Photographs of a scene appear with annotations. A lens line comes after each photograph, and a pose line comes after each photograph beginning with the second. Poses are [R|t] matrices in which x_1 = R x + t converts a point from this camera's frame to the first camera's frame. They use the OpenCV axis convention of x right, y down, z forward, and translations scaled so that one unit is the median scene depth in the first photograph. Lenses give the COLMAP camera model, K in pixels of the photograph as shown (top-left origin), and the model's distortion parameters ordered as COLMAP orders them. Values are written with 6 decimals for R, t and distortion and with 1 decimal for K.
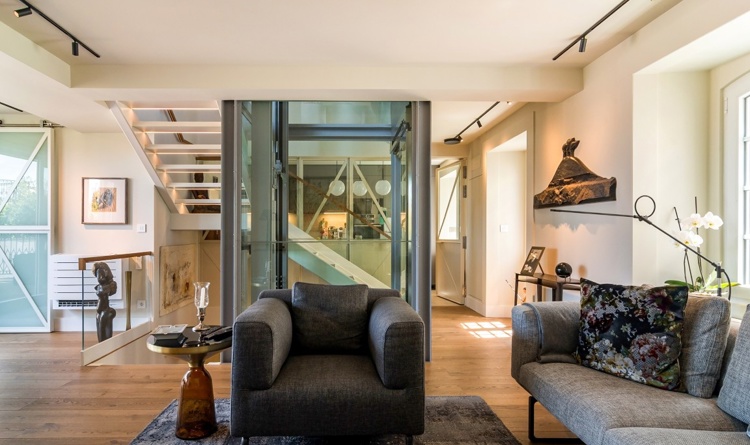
lens RADIAL K [[427.9, 0, 363.6], [0, 427.9, 231.7], [0, 0, 1]] dist [-0.000343, 0.004557]
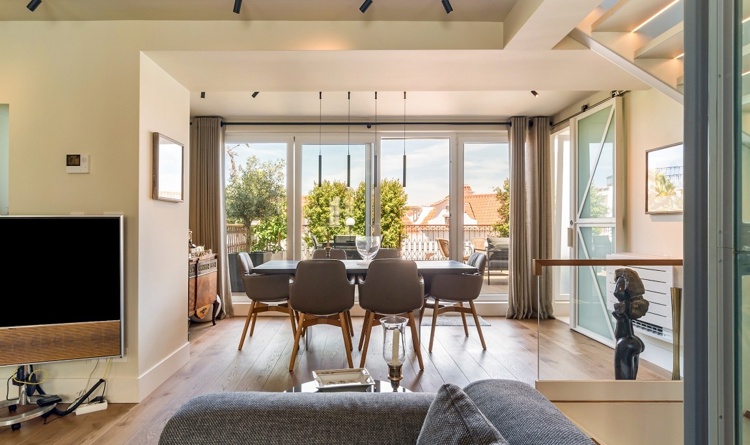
lens RADIAL K [[427.9, 0, 364.6], [0, 427.9, 224.9], [0, 0, 1]] dist [-0.000343, 0.004557]
pose [[-0.043473, -0.002859, -0.999051, 0.099803], [0.004551, 0.999985, -0.003060, 0.000164], [0.999044, -0.004679, -0.043460, 0.567996]]
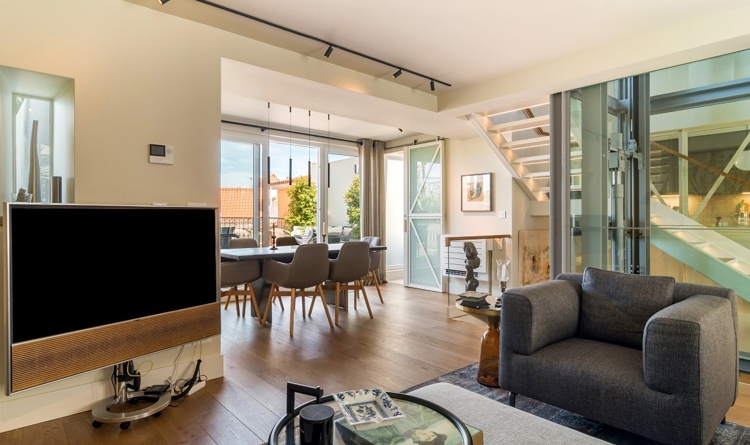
lens RADIAL K [[427.9, 0, 378.7], [0, 427.9, 217.4], [0, 0, 1]] dist [-0.000343, 0.004557]
pose [[0.641383, -0.001849, -0.767219, 0.174887], [0.001381, 0.999998, -0.001255, 0.000797], [0.767220, -0.000254, 0.641384, -0.014271]]
